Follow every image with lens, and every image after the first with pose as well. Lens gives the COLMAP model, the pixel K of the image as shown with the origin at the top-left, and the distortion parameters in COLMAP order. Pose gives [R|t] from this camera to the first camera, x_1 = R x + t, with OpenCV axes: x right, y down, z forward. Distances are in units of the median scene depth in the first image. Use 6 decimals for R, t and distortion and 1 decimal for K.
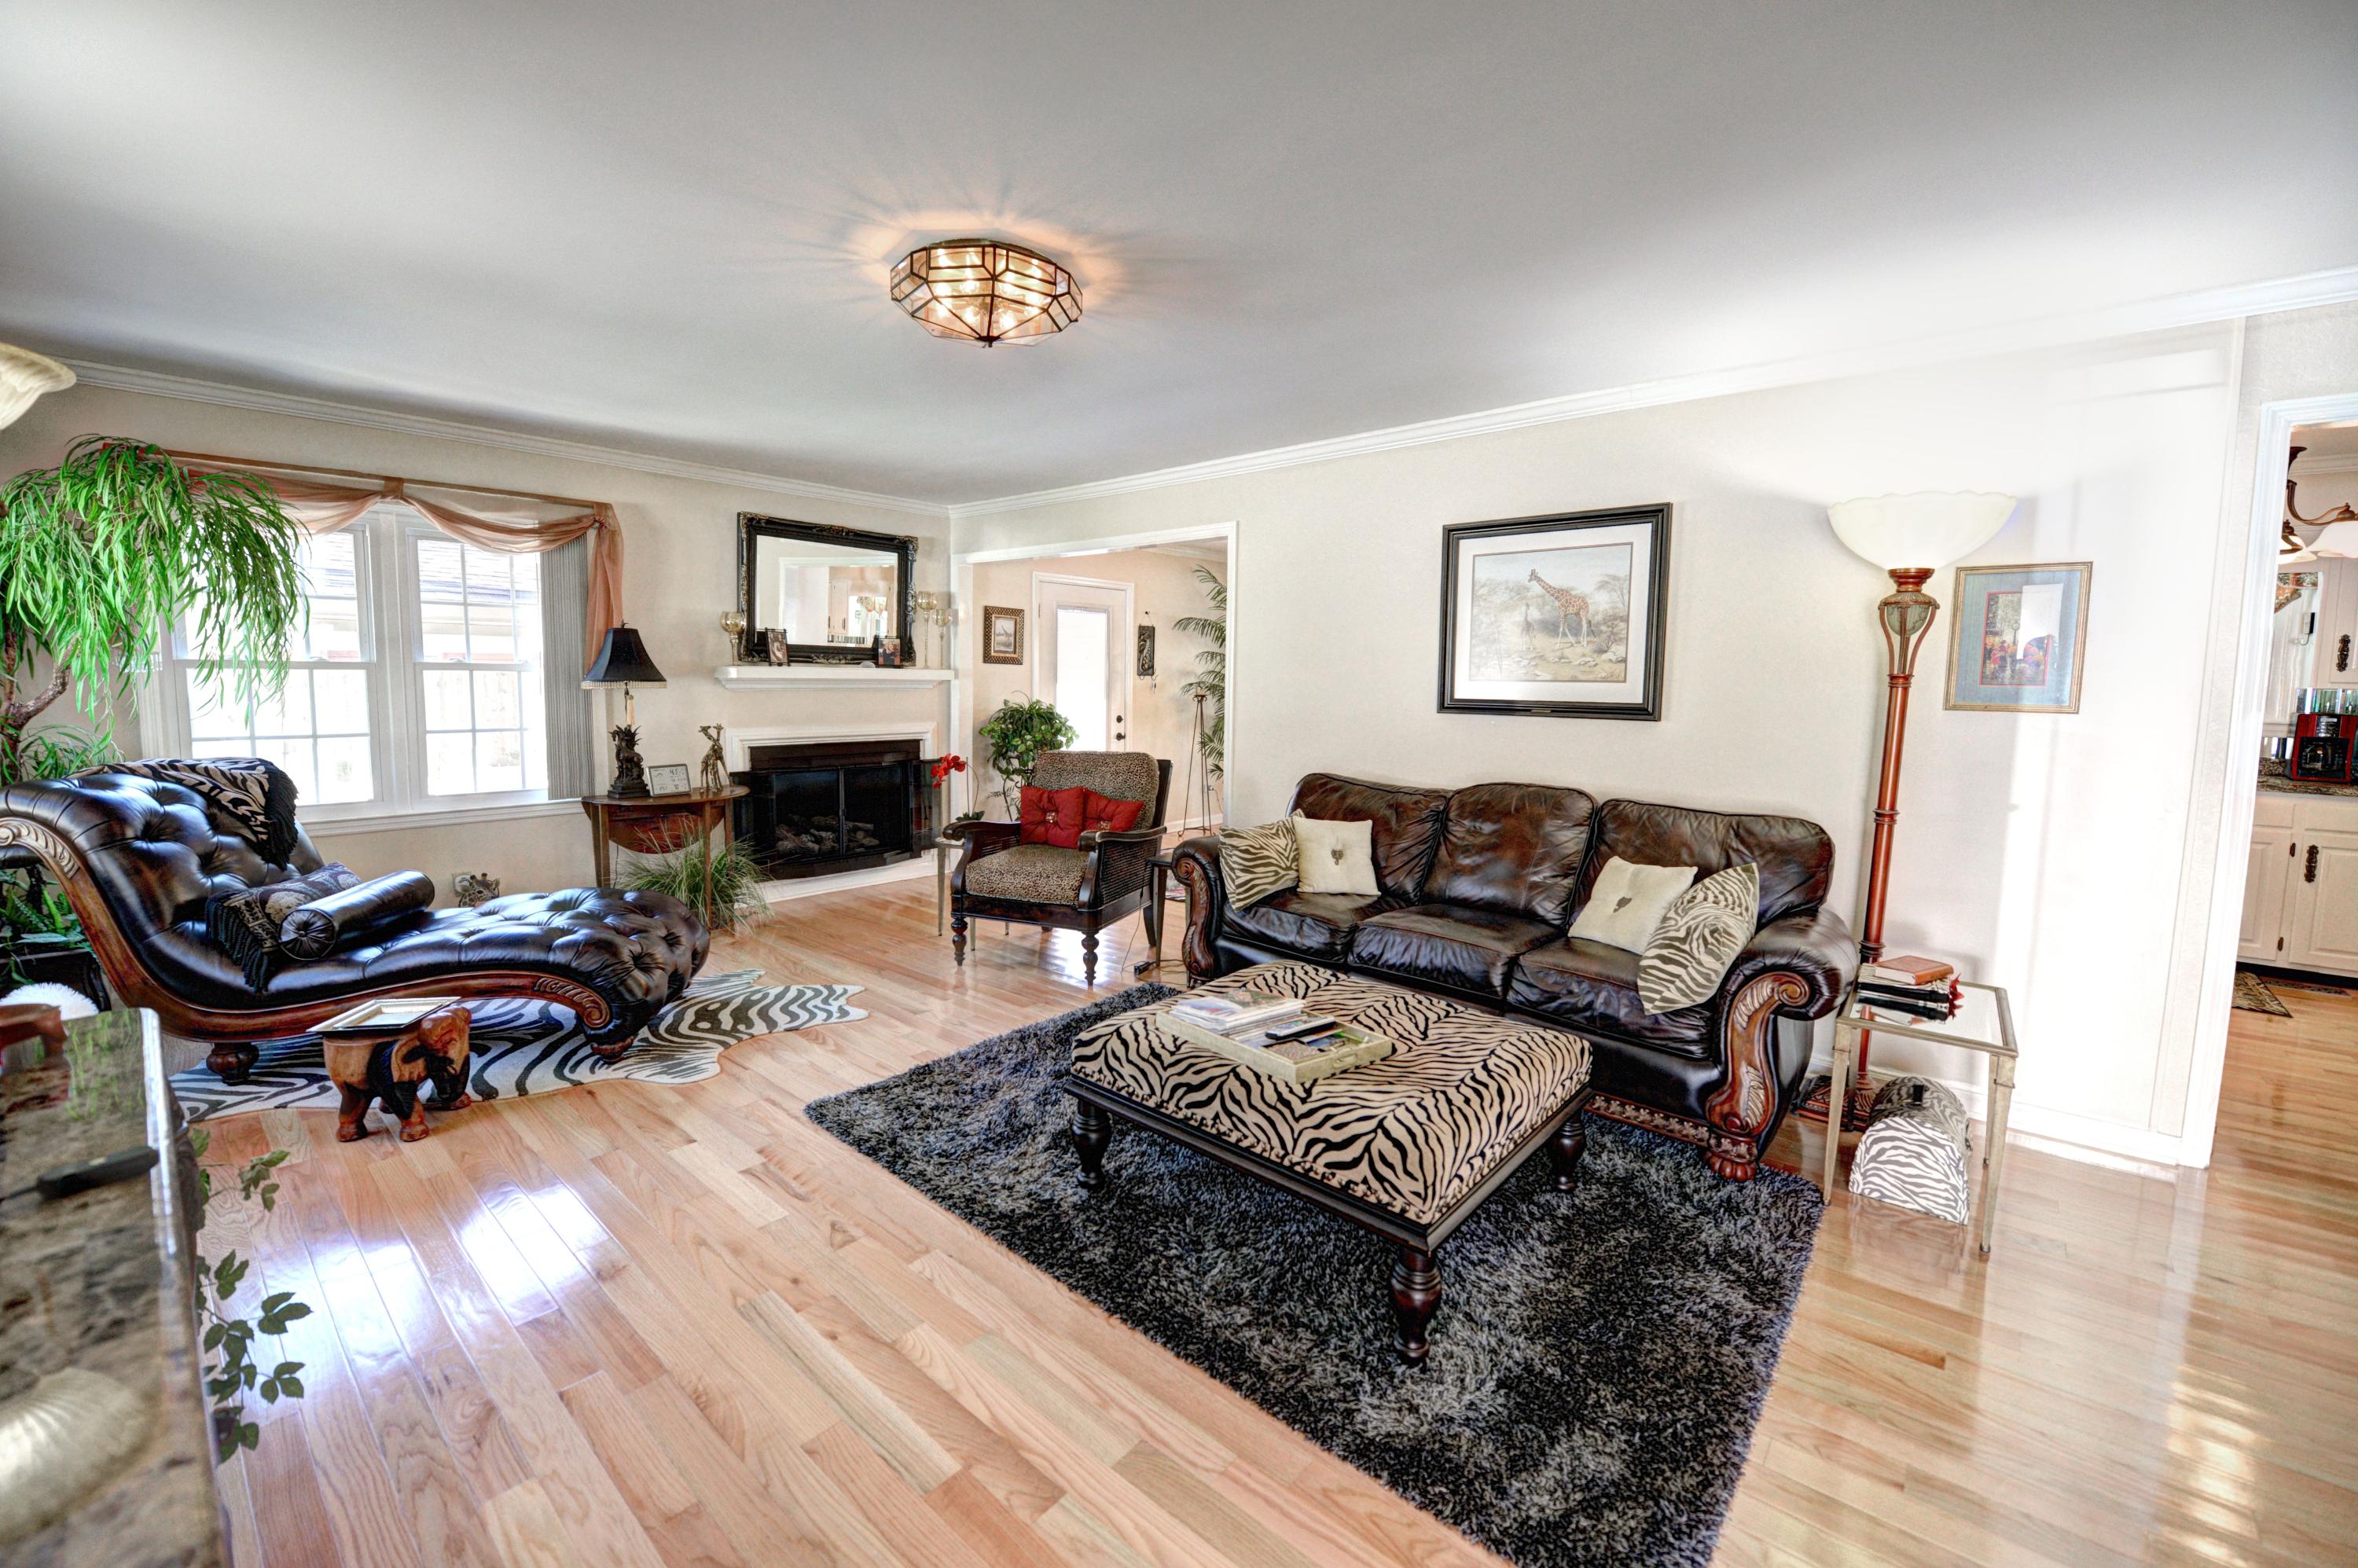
lens RADIAL K [[939.4, 0, 1188.7], [0, 939.4, 758.3], [0, 0, 1]] dist [-0.014441, 0.000030]
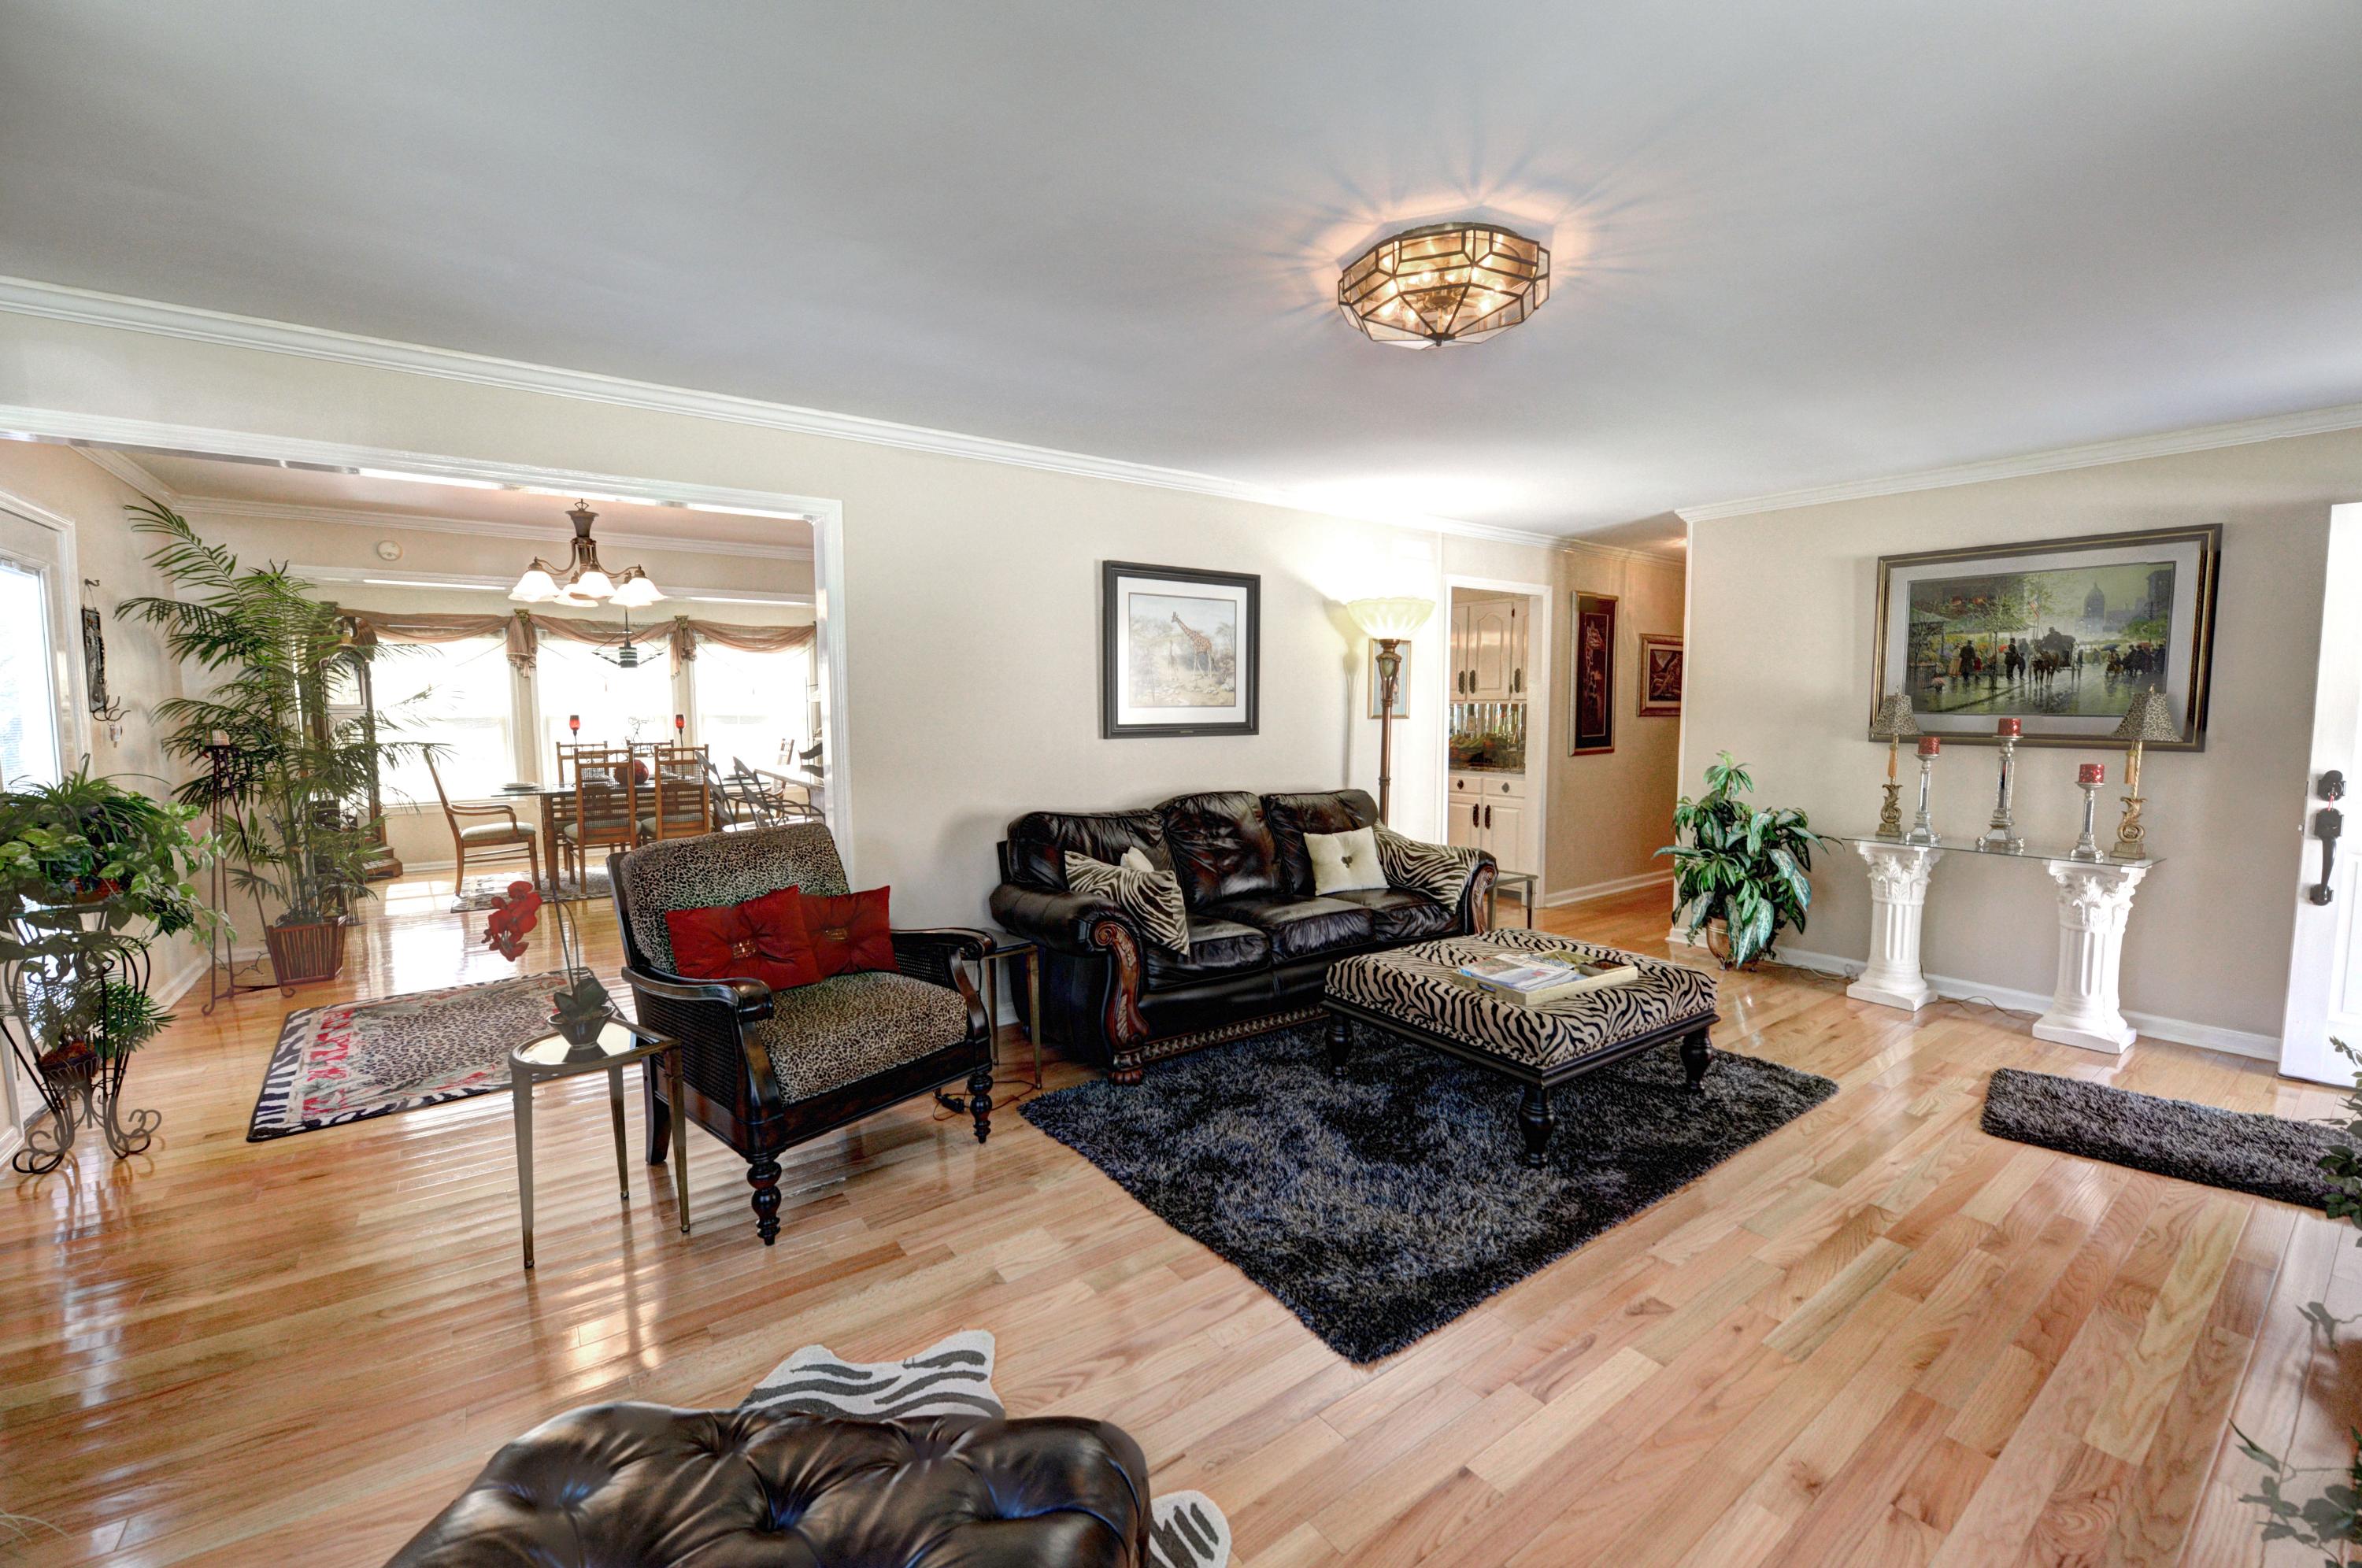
lens RADIAL K [[973.9, 0, 1181.0], [0, 973.9, 784.0], [0, 0, 1]] dist [-0.013137, 0.000087]
pose [[0.229325, -0.093795, 0.968820, -0.867134], [0.089859, 0.993136, 0.074879, -0.081463], [-0.969193, 0.069885, 0.236179, 0.749234]]
